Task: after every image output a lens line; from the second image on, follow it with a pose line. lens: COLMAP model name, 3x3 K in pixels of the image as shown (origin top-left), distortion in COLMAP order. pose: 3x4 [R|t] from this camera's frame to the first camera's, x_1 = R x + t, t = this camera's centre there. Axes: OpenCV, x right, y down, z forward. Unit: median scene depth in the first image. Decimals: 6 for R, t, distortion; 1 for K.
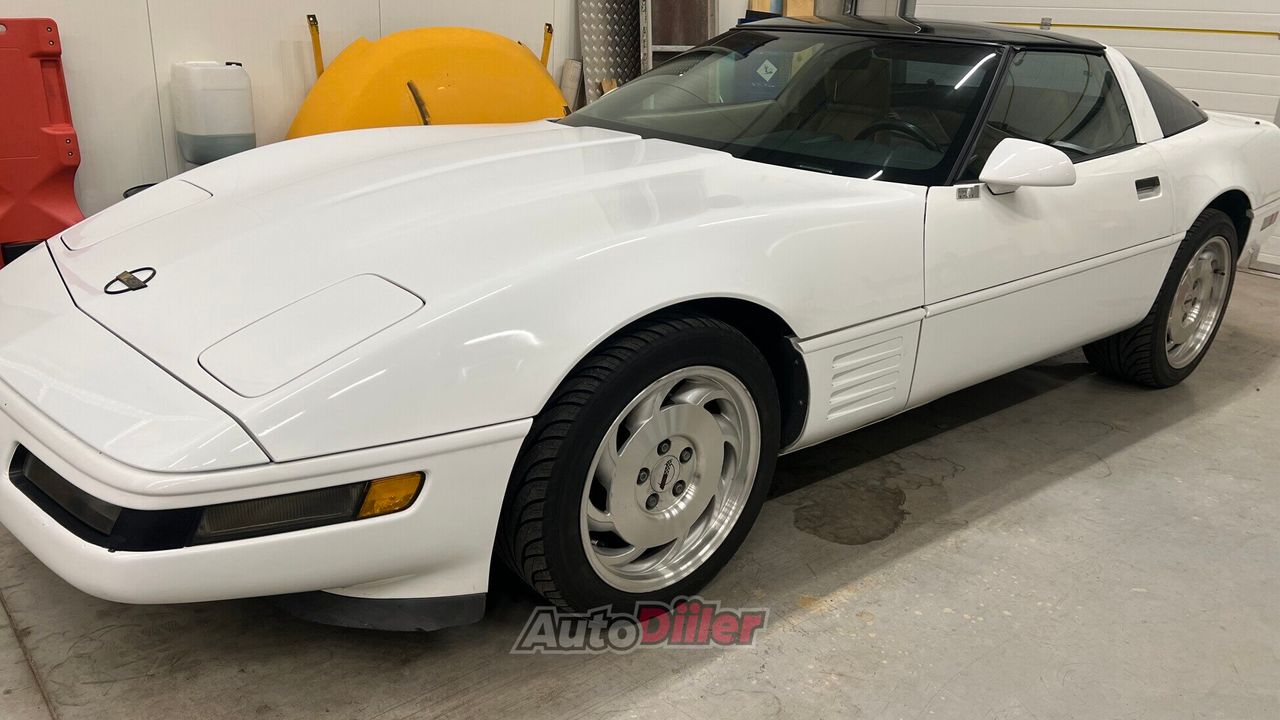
lens RADIAL K [[971.1, 0, 642.7], [0, 971.1, 367.5], [0, 0, 1]] dist [0.049573, -0.053528]
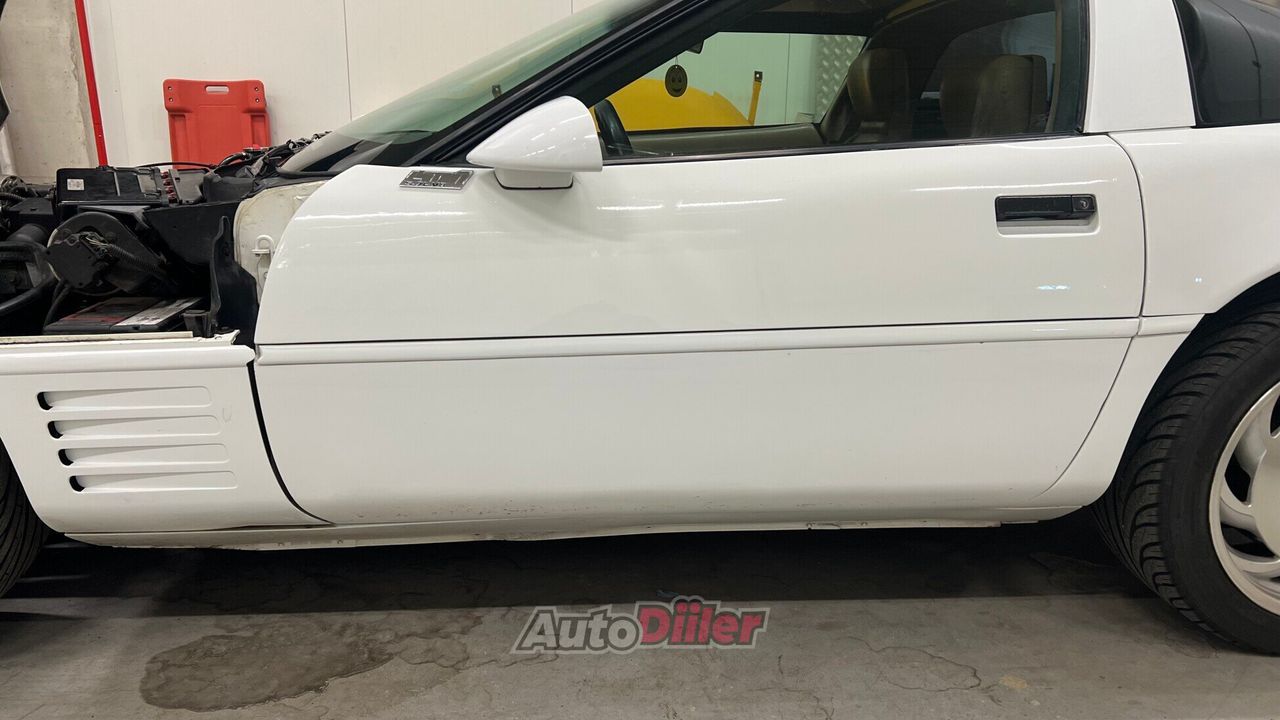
lens RADIAL K [[971.1, 0, 630.4], [0, 971.1, 369.9], [0, 0, 1]] dist [0.049573, -0.053528]
pose [[0.804385, 0.110697, -0.583705, 0.909773], [-0.173435, 0.983445, -0.052500, -0.061241], [0.568230, 0.143465, 0.810267, 0.690197]]
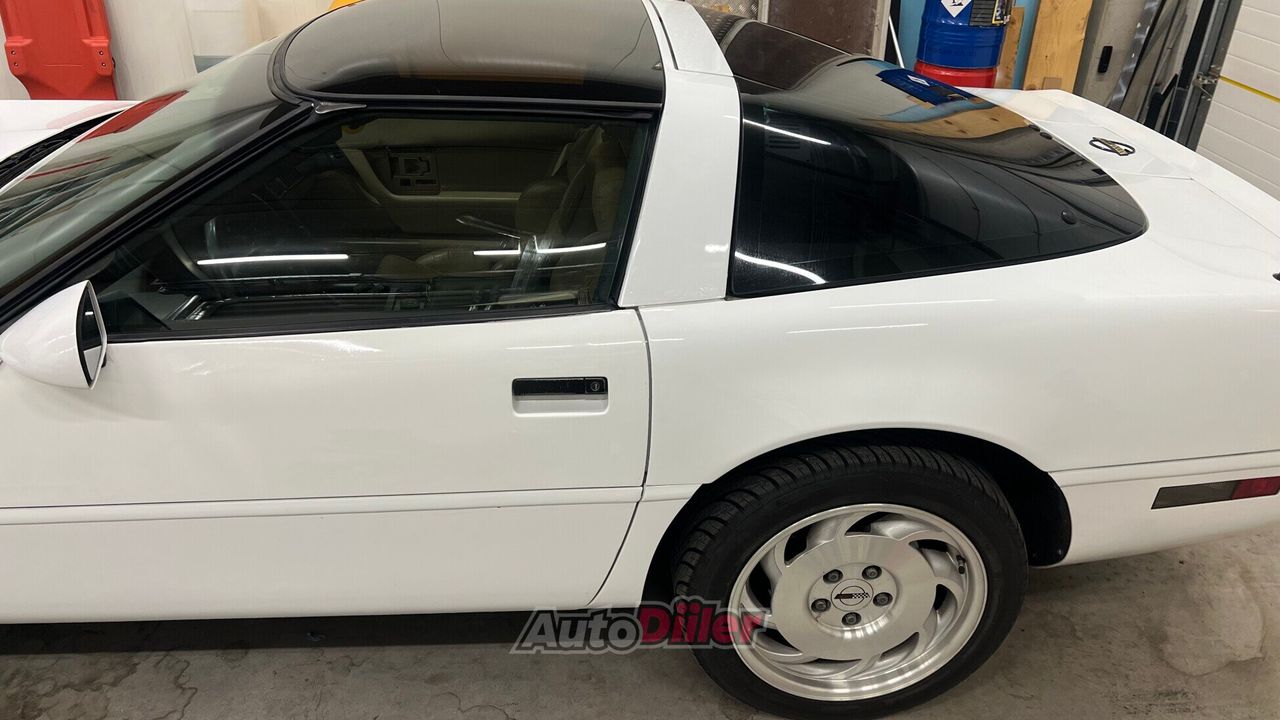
lens RADIAL K [[971.1, 0, 627.8], [0, 971.1, 357.1], [0, 0, 1]] dist [0.049573, -0.053528]
pose [[0.792945, 0.263480, -0.549379, 1.180398], [-0.195089, 0.963987, 0.180745, -0.437608], [0.577217, -0.036143, 0.815791, 0.823728]]
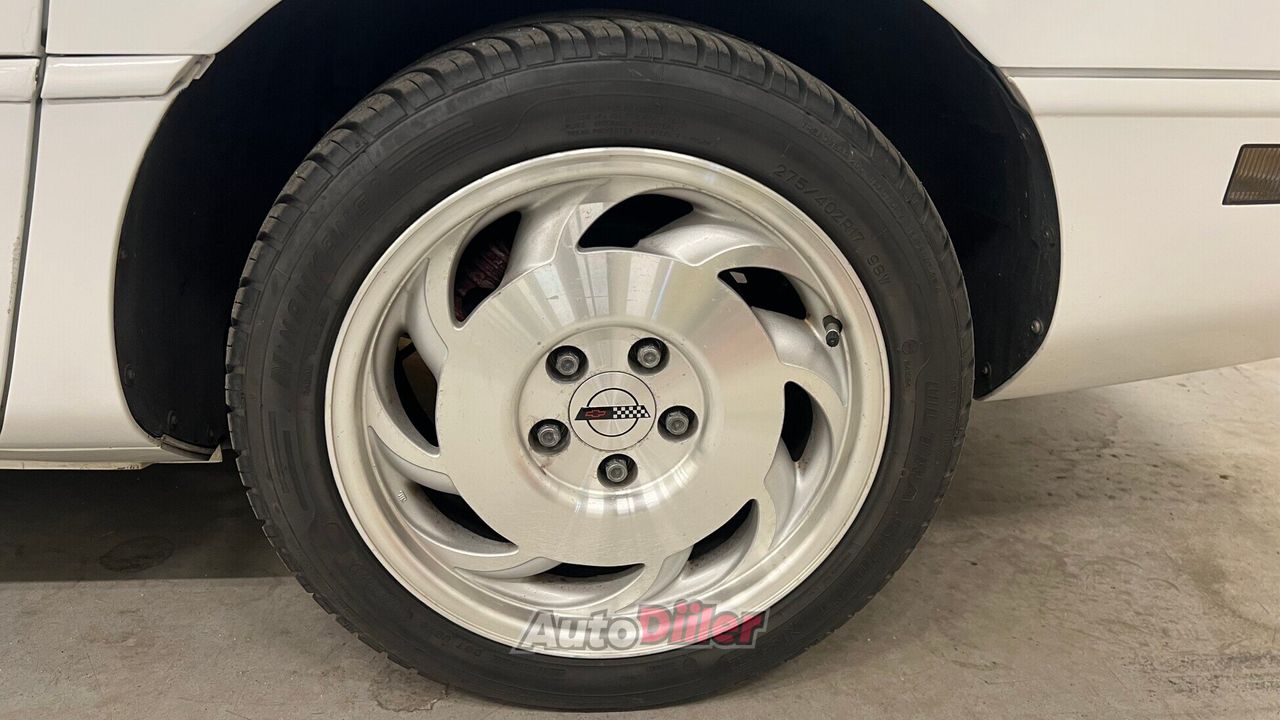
lens RADIAL K [[971.1, 0, 635.0], [0, 971.1, 352.5], [0, 0, 1]] dist [0.049573, -0.053528]
pose [[0.819786, 0.201189, -0.536165, 1.139345], [-0.203792, 0.977458, 0.055185, -0.161802], [0.535181, 0.064026, 0.842307, 1.302804]]
